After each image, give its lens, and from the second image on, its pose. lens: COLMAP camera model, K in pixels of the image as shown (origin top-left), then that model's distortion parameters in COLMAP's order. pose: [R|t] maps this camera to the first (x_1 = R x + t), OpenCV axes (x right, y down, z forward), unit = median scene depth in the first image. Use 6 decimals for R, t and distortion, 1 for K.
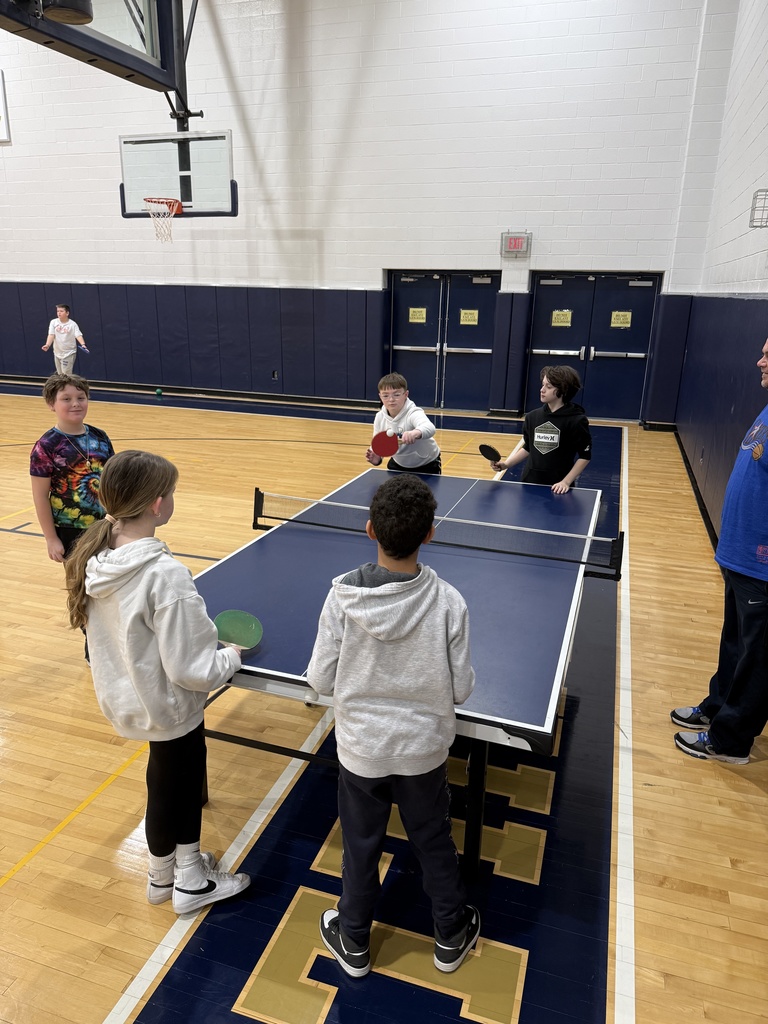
lens RADIAL K [[723.6, 0, 380.3], [0, 723.6, 510.8], [0, 0, 1]] dist [0.002692, -0.019719]
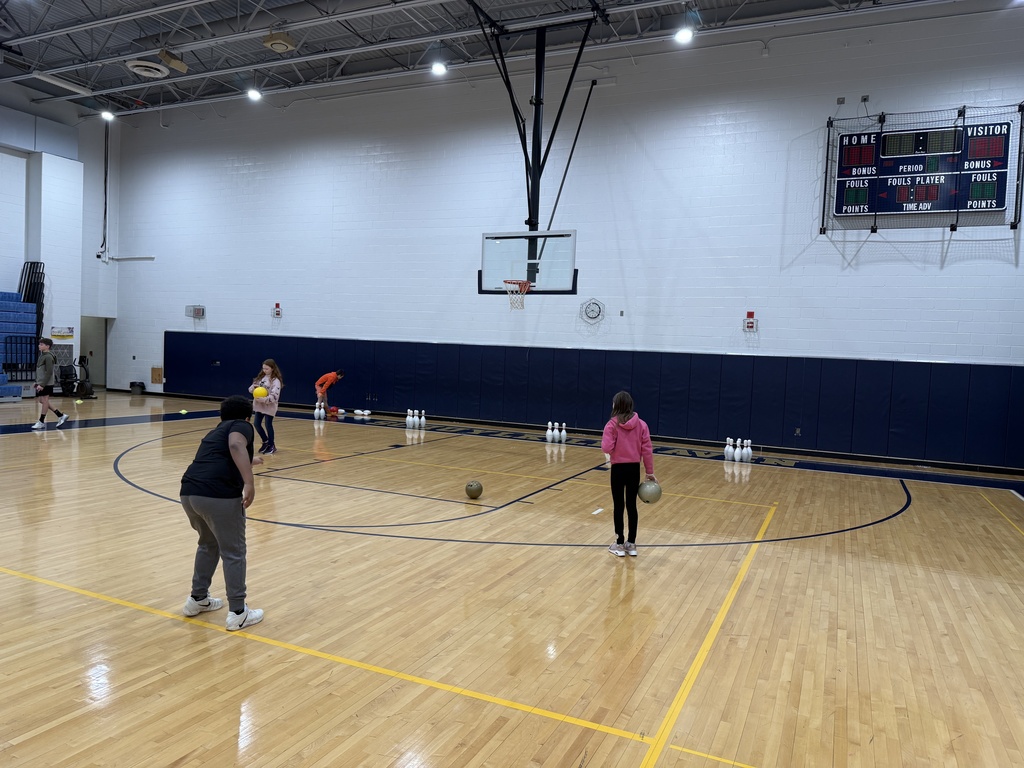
lens RADIAL K [[723.6, 0, 512.9], [0, 723.6, 381.1], [0, 0, 1]] dist [0.002692, -0.019719]
pose [[0.993673, 0.028410, -0.108660, -0.162549], [-0.054673, 0.967467, -0.247020, 0.045891], [0.098107, 0.251398, 0.962899, -0.159677]]
